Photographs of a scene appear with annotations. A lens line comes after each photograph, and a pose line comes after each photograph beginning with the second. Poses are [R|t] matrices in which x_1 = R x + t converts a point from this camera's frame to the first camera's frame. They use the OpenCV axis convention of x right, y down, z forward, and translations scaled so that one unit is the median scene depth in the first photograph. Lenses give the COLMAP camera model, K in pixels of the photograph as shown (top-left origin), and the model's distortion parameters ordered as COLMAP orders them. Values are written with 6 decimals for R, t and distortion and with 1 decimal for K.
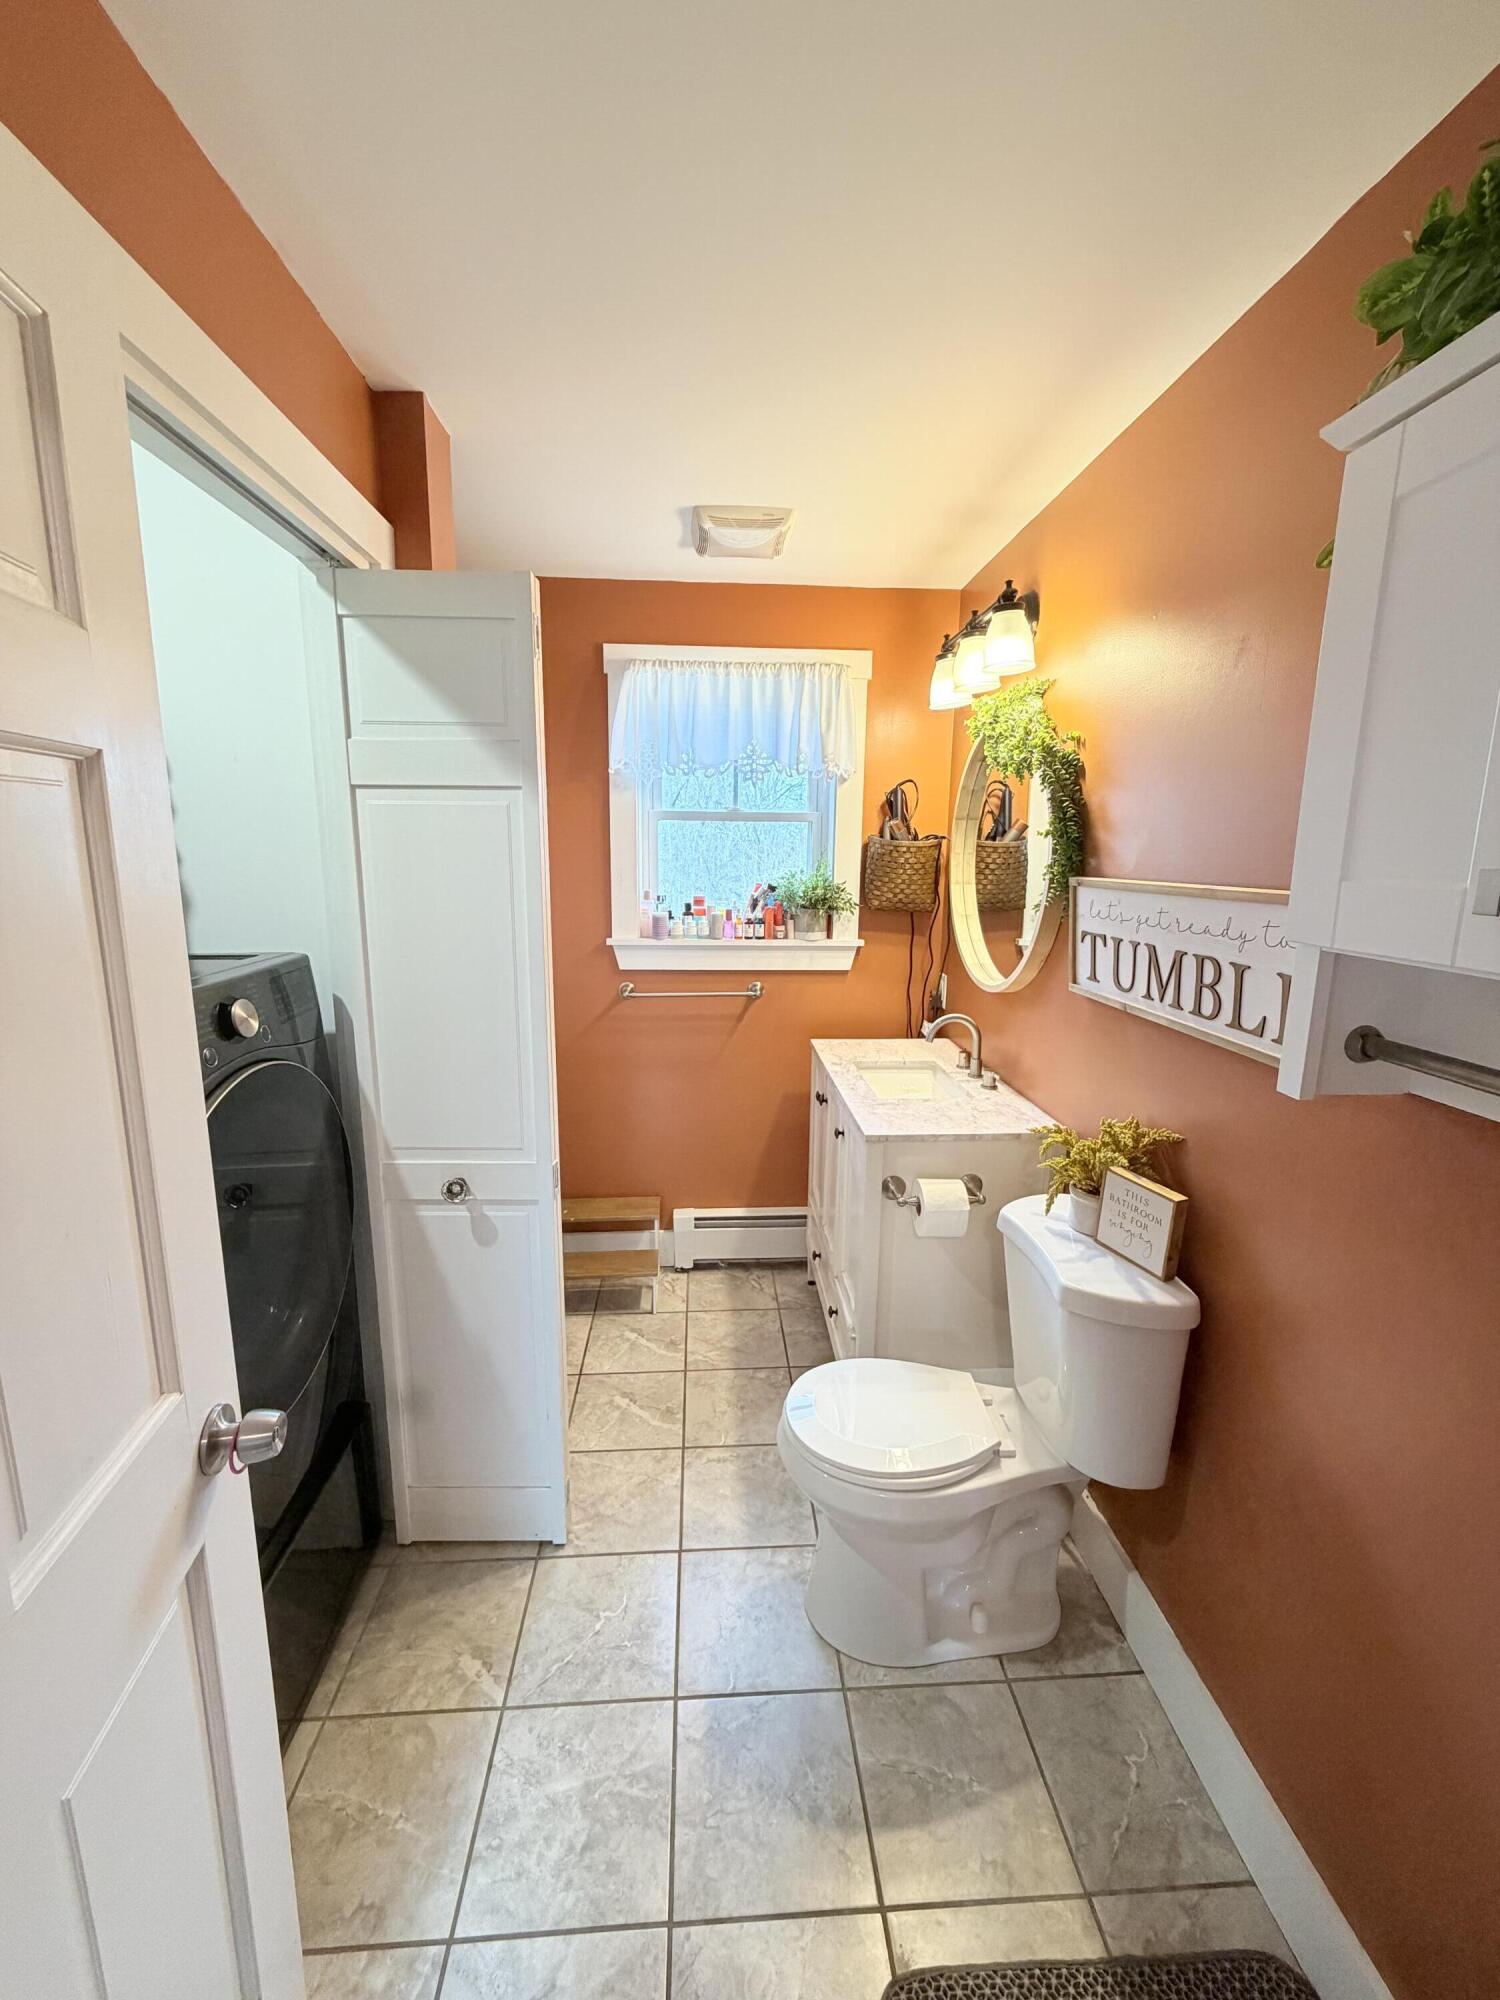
lens RADIAL K [[792.5, 0, 750.0], [0, 792.5, 1000.0], [0, 0, 1]] dist [-0.000187, 0.000011]
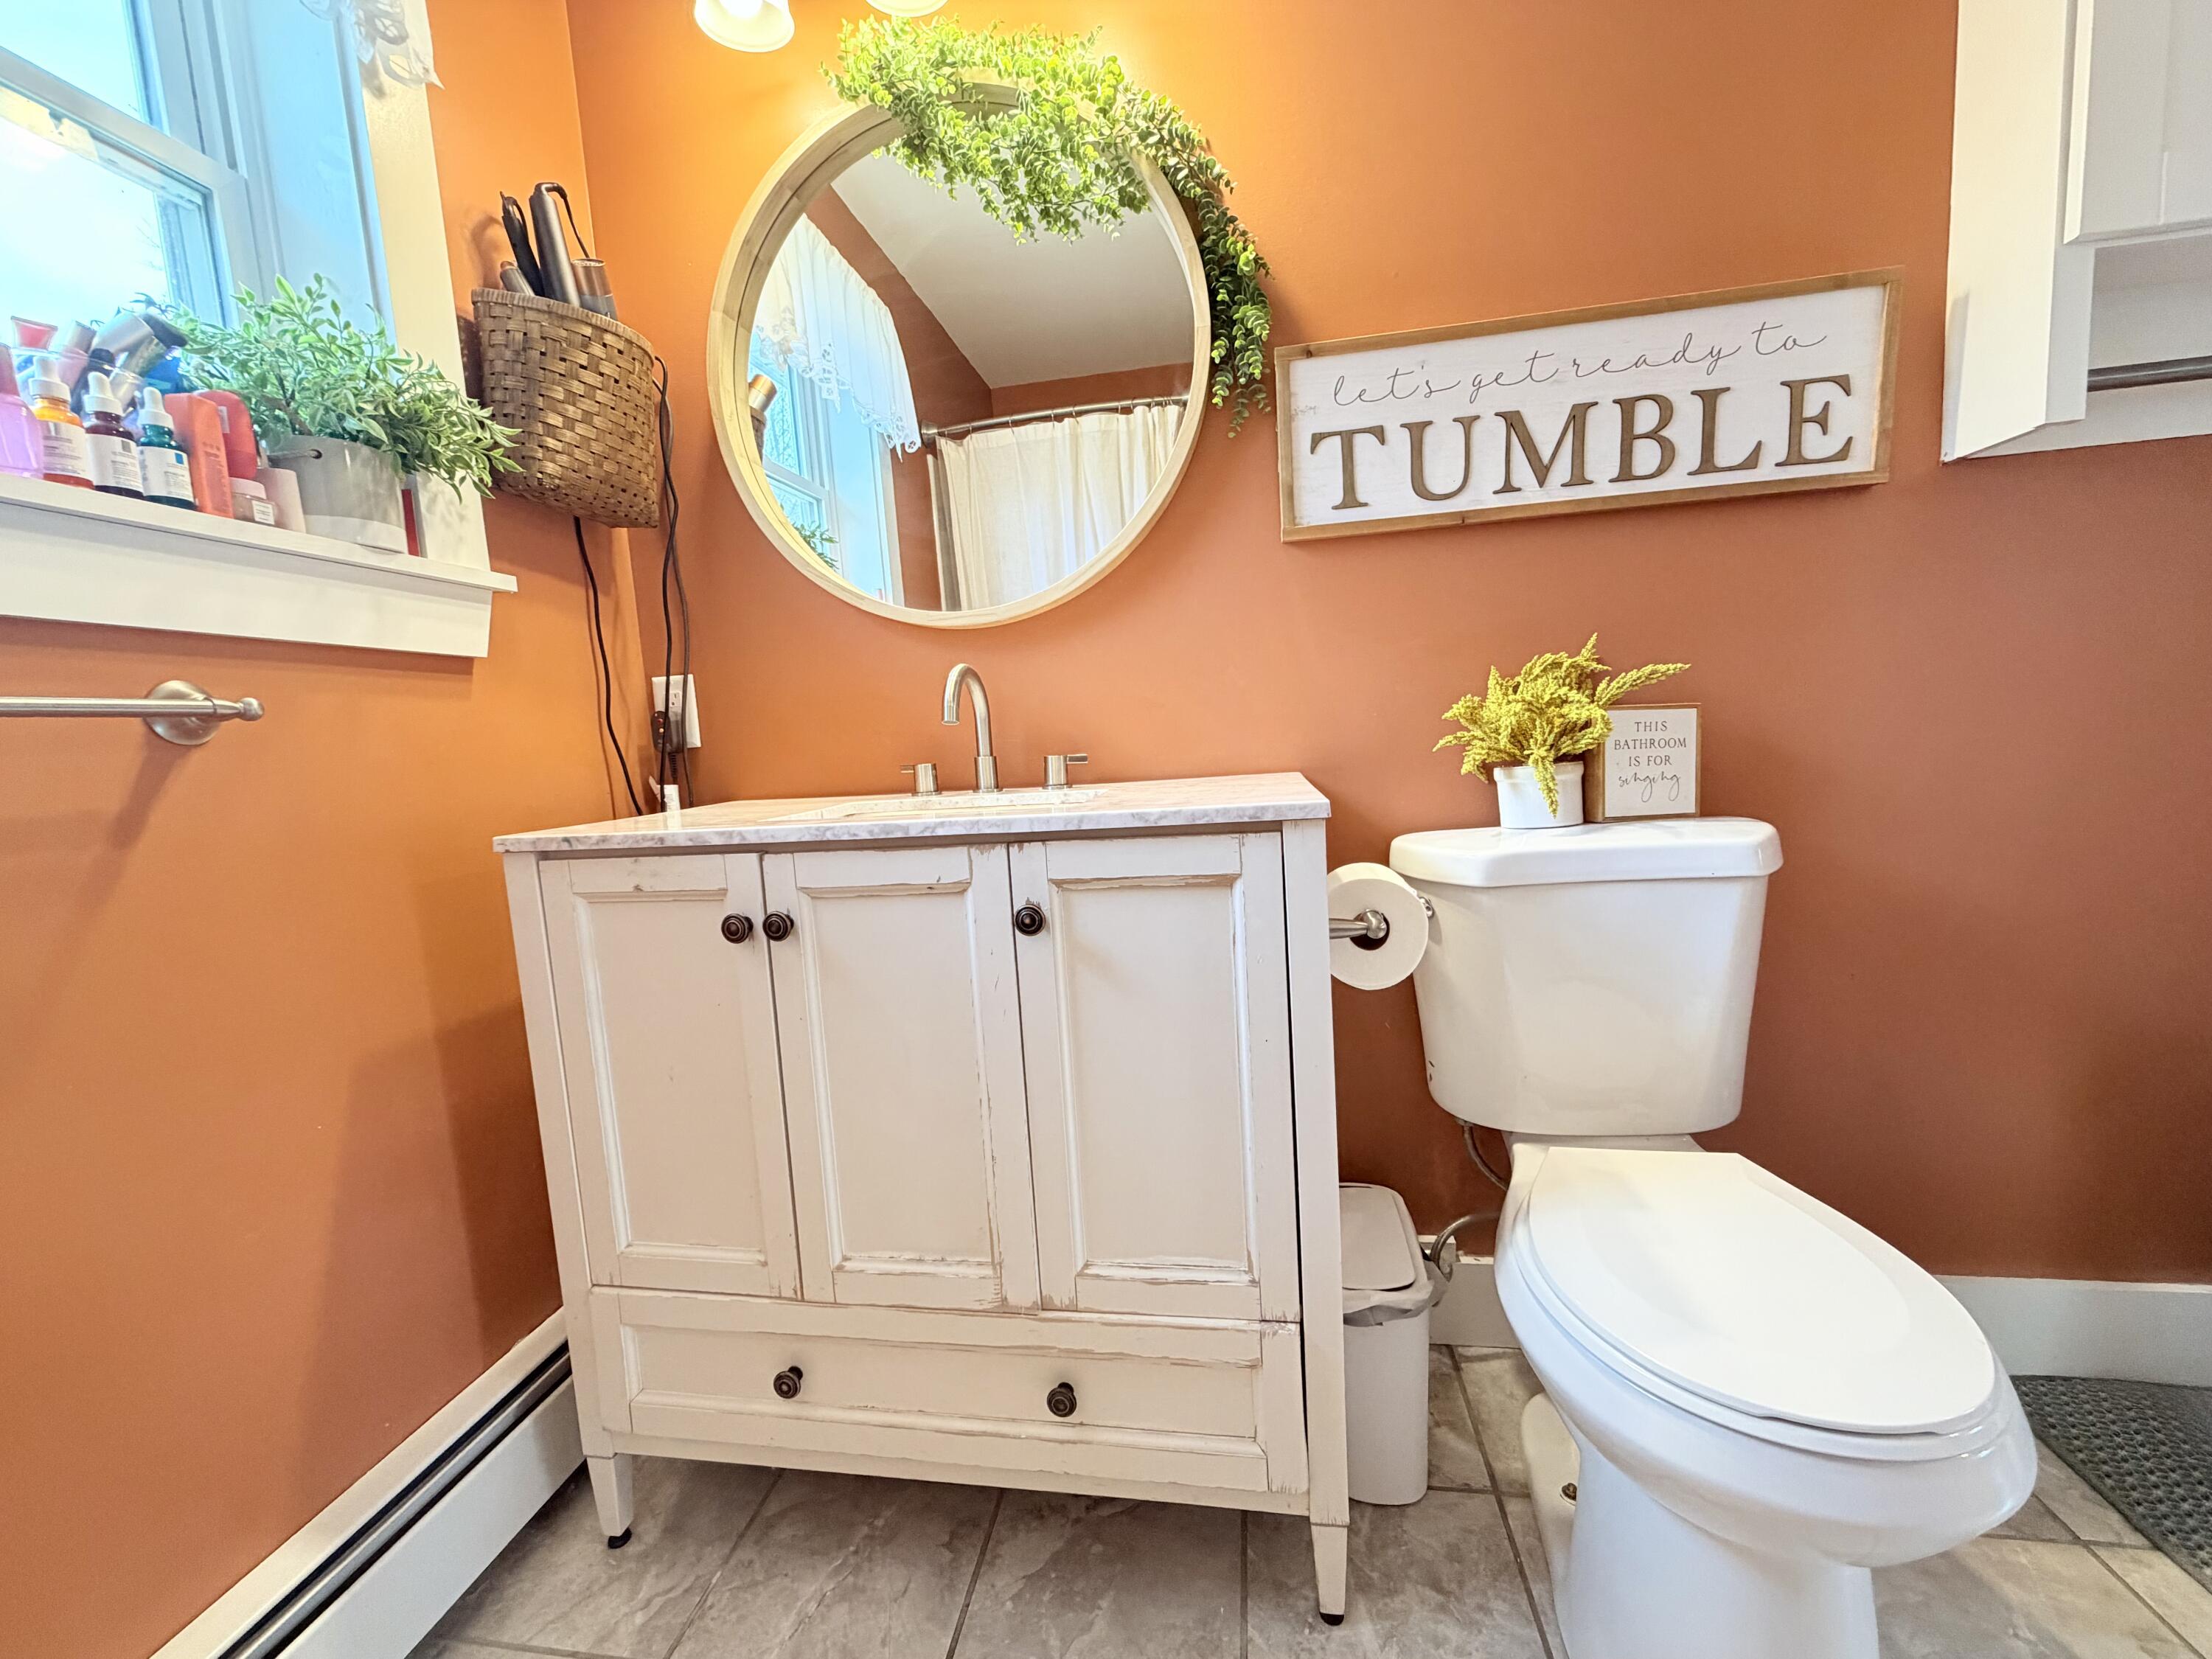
lens RADIAL K [[876.6, 0, 1106.0], [0, 876.6, 829.5], [0, 0, 1]] dist [-0.000187, 0.000011]
pose [[0.247902, -0.124954, 0.960693, -0.391851], [0.234108, 0.969985, 0.065753, 0.157453], [-0.940074, 0.208606, 0.269714, 1.173503]]
